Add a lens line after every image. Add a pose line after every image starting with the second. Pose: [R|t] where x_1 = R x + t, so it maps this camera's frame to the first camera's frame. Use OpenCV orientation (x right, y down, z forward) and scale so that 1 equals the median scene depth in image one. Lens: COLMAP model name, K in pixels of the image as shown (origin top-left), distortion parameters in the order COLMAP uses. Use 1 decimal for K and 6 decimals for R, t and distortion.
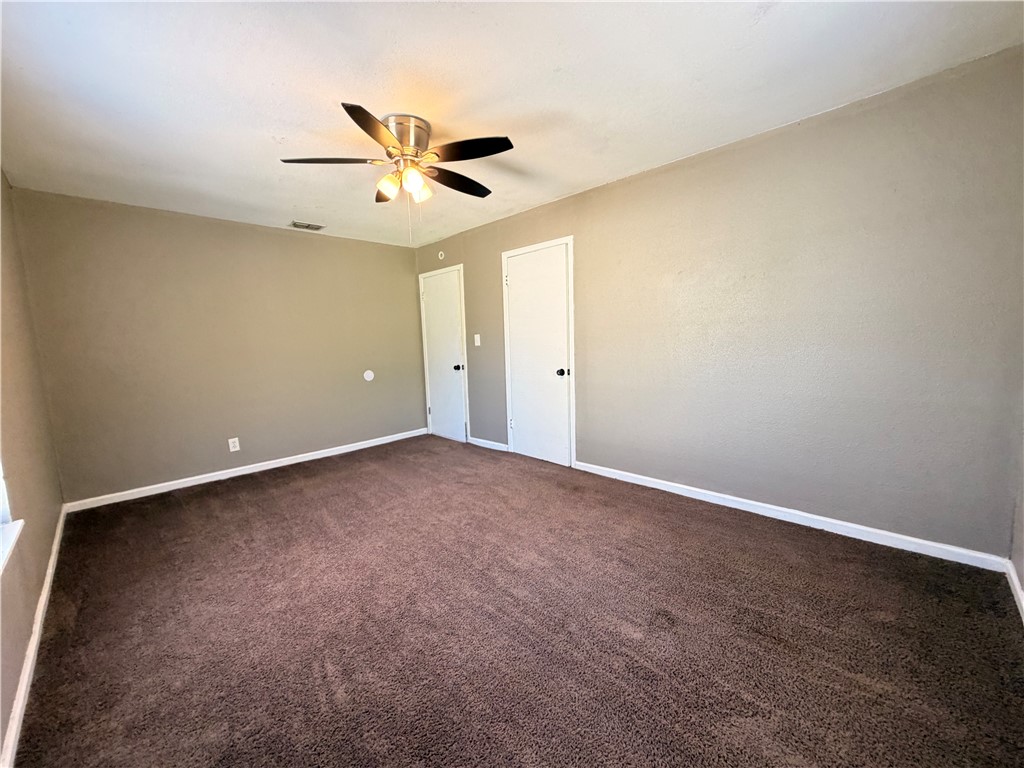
lens RADIAL K [[407.9, 0, 509.5], [0, 407.9, 387.1], [0, 0, 1]] dist [-0.000386, 0.000196]
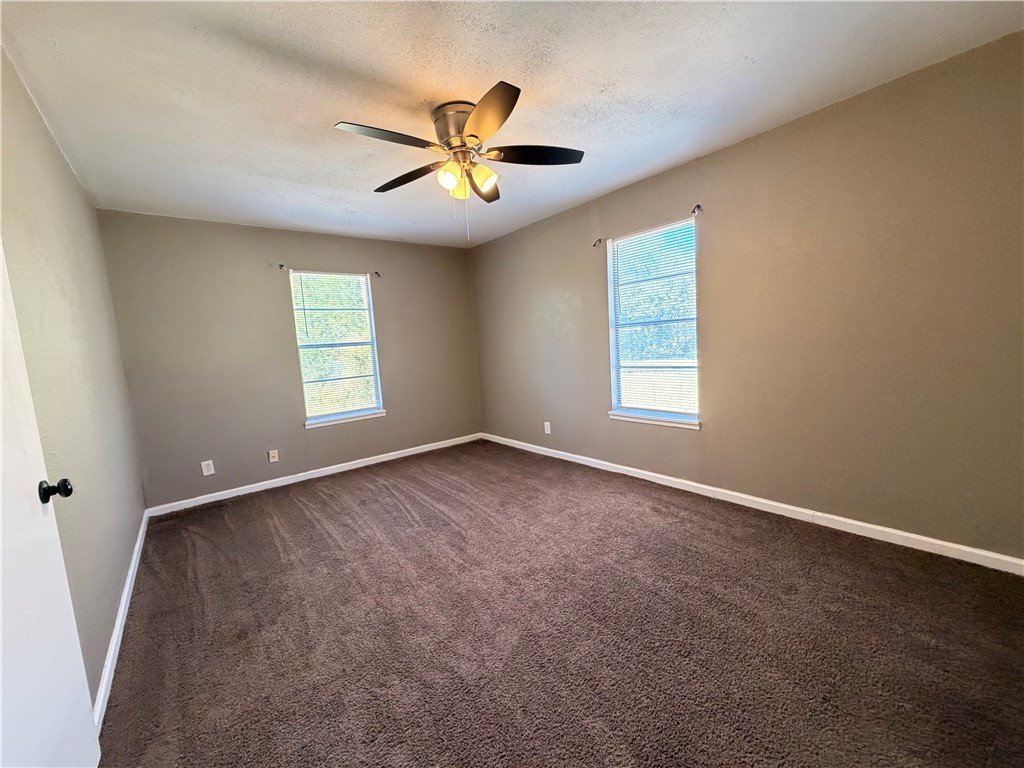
lens RADIAL K [[409.2, 0, 508.6], [0, 409.2, 386.2], [0, 0, 1]] dist [0.000018, 0.000023]
pose [[-0.989156, 0.083803, 0.120611, -0.282665], [0.108852, 0.969634, 0.219001, -0.153701], [-0.098596, 0.229755, -0.968241, 1.336559]]
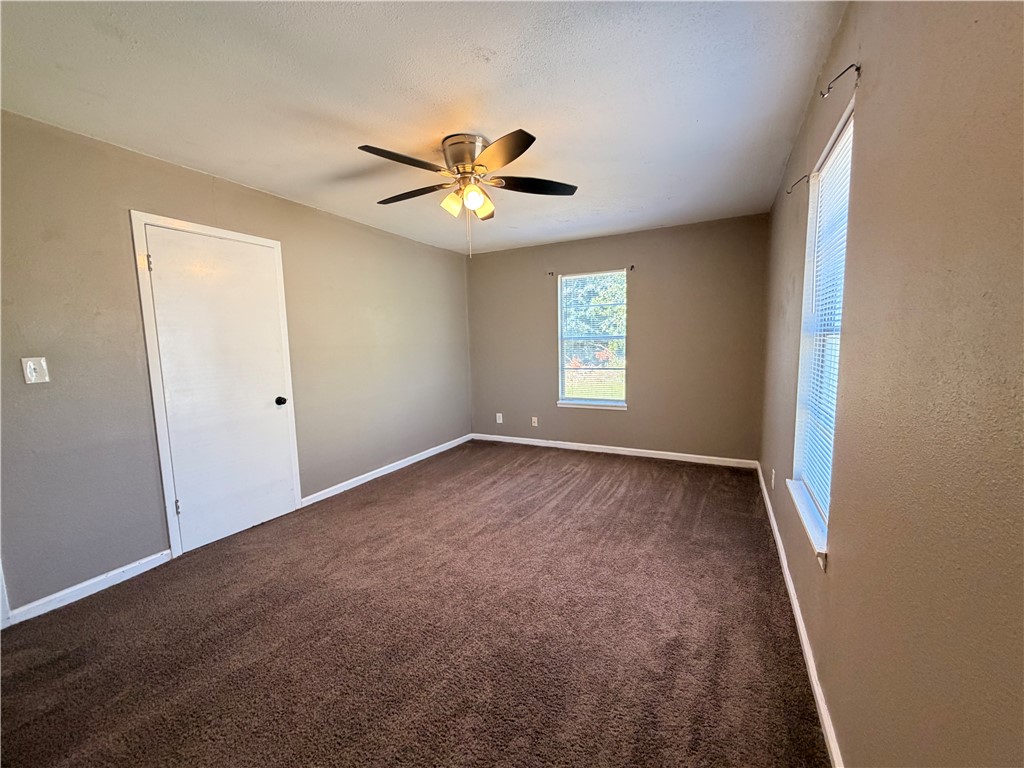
lens RADIAL K [[410.7, 0, 507.3], [0, 410.7, 386.2], [0, 0, 1]] dist [-0.000031, -0.000059]
pose [[-0.294128, -0.062423, 0.953725, -0.851897], [0.147271, 0.982988, 0.109756, -0.094456], [-0.944352, 0.172738, -0.279931, 0.849474]]
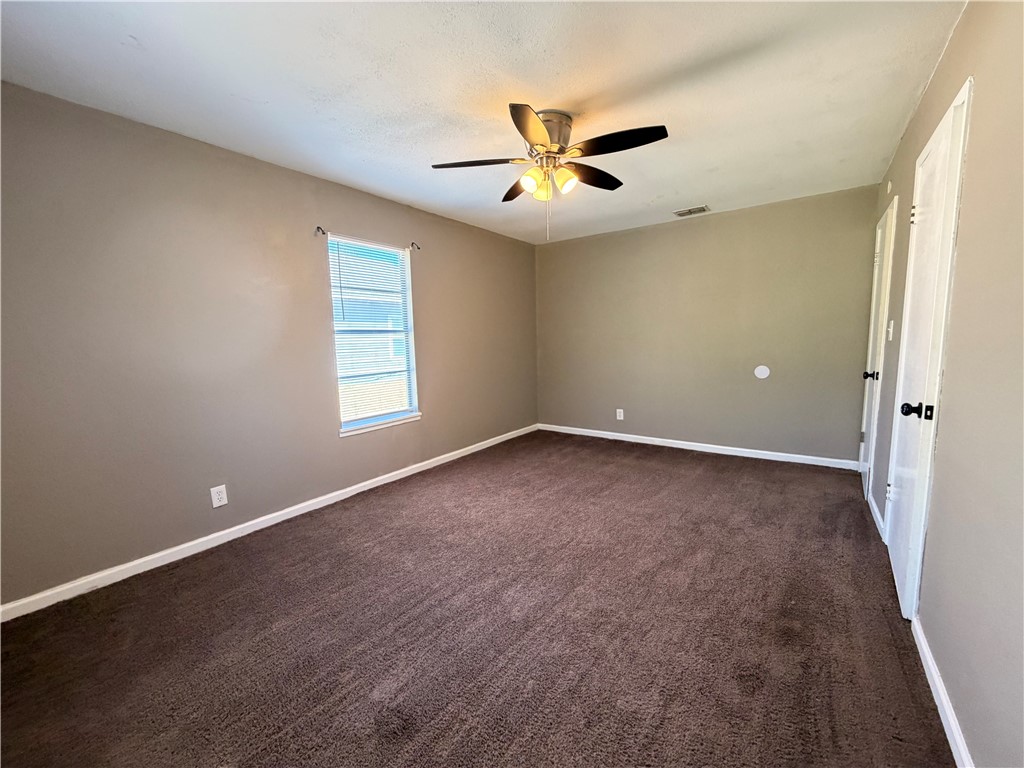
lens RADIAL K [[409.2, 0, 508.6], [0, 409.2, 386.2], [0, 0, 1]] dist [0.000018, 0.000023]
pose [[0.149356, 0.145451, -0.978027, 0.528664], [-0.094748, 0.986675, 0.132268, -0.083894], [0.984233, 0.072911, 0.161147, 0.519862]]
